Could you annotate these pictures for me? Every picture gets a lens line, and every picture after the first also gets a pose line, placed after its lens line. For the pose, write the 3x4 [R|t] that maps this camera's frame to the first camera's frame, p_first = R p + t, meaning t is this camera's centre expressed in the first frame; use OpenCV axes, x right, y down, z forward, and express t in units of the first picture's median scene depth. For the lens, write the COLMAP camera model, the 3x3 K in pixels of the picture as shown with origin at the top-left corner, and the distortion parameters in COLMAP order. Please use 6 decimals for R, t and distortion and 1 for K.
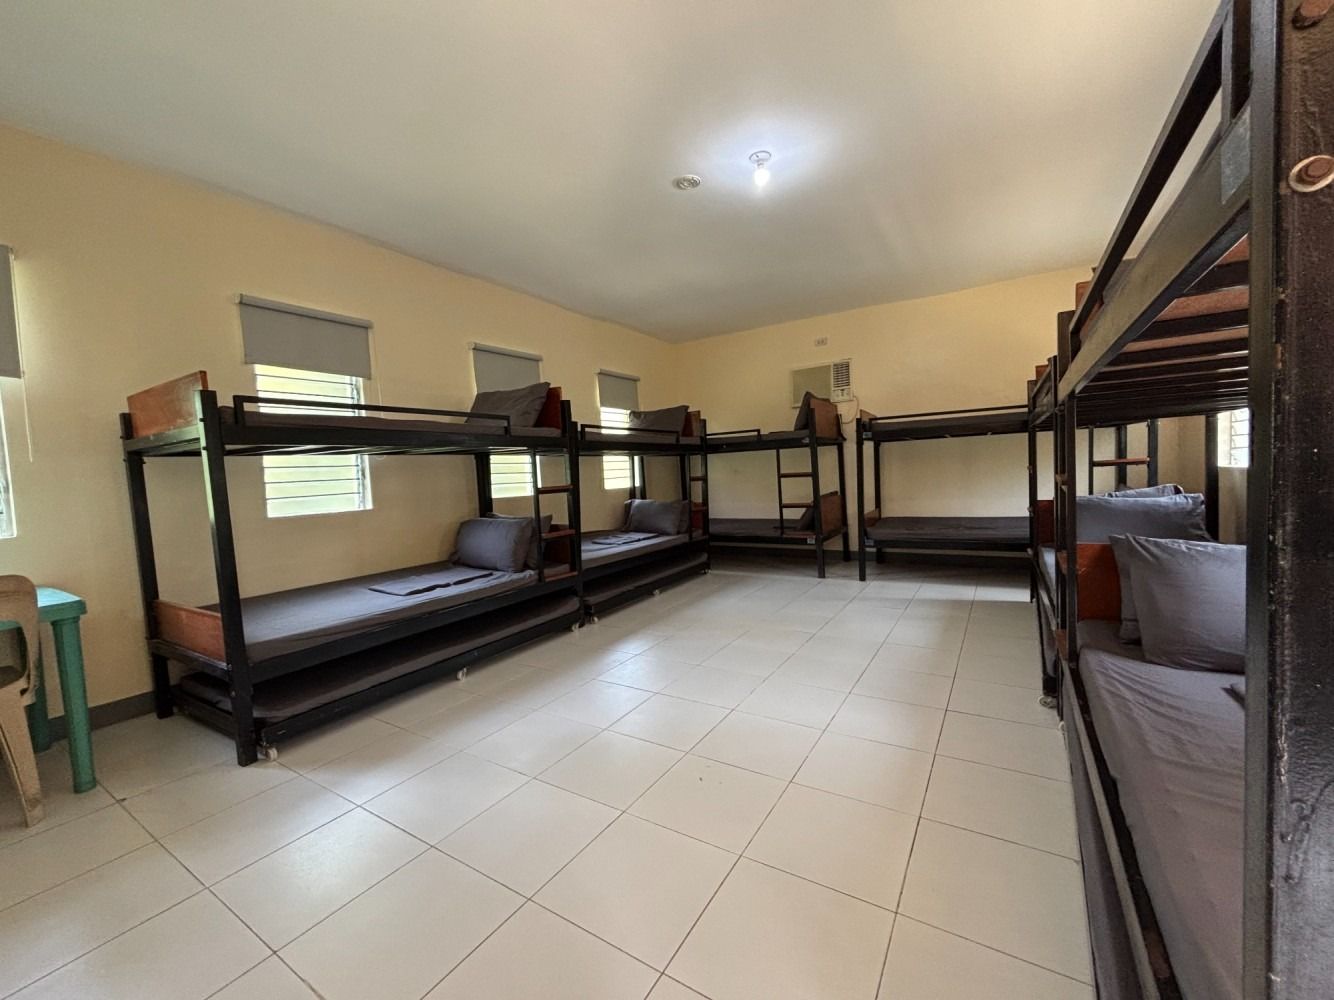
lens RADIAL K [[536.3, 0, 664.1], [0, 536.3, 502.8], [0, 0, 1]] dist [0.007658, -0.000261]
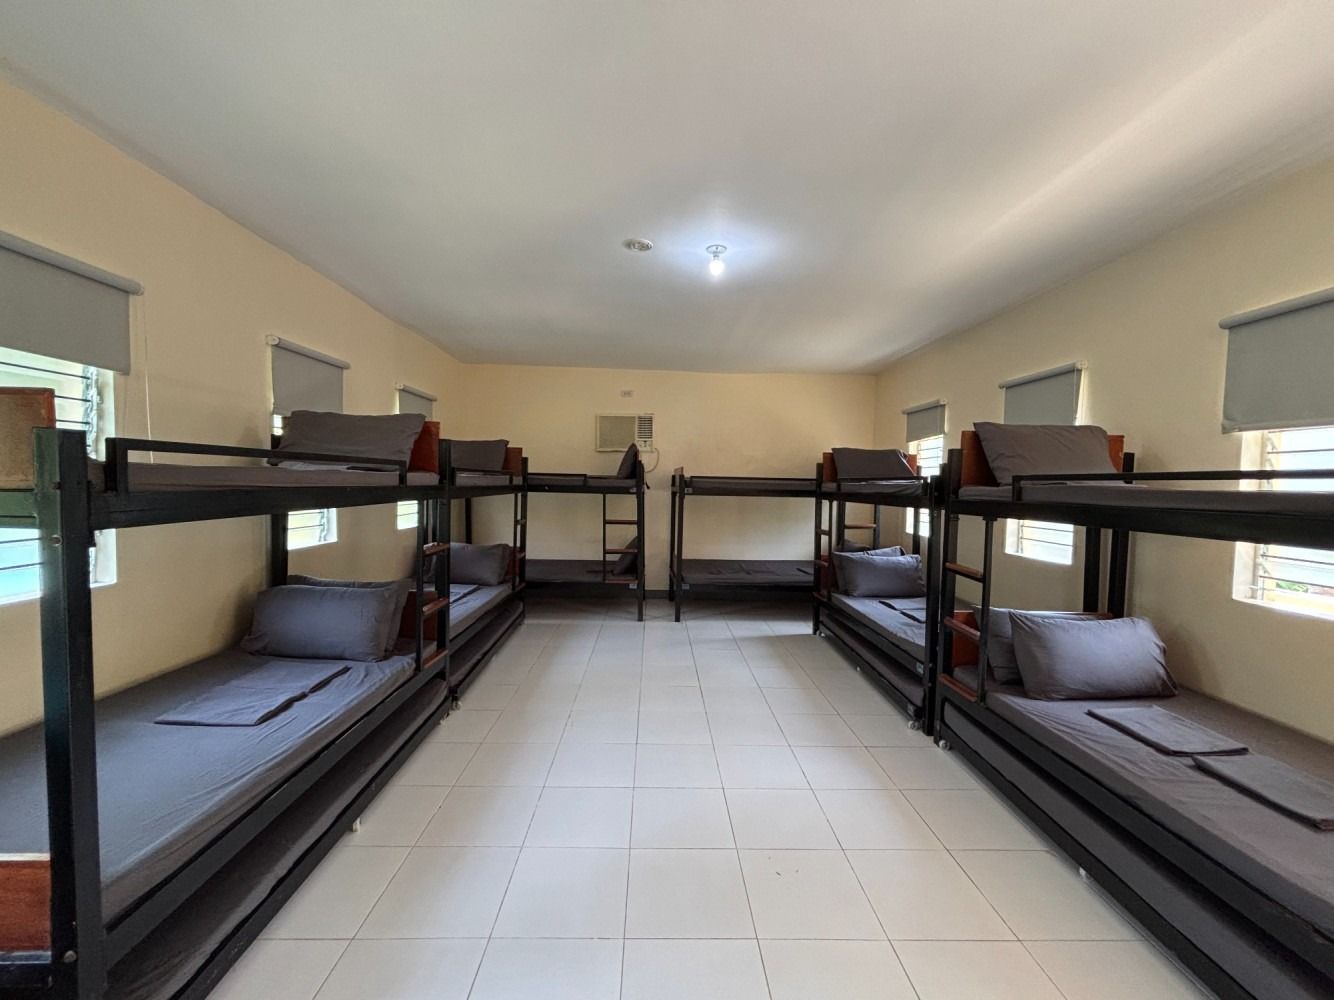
lens RADIAL K [[536.3, 0, 664.8], [0, 536.3, 503.4], [0, 0, 1]] dist [0.007658, -0.000261]
pose [[0.828761, 0.043965, 0.557873, -0.344674], [-0.028927, 0.998942, -0.035752, -0.070634], [-0.558855, 0.013492, 0.829156, 0.127345]]
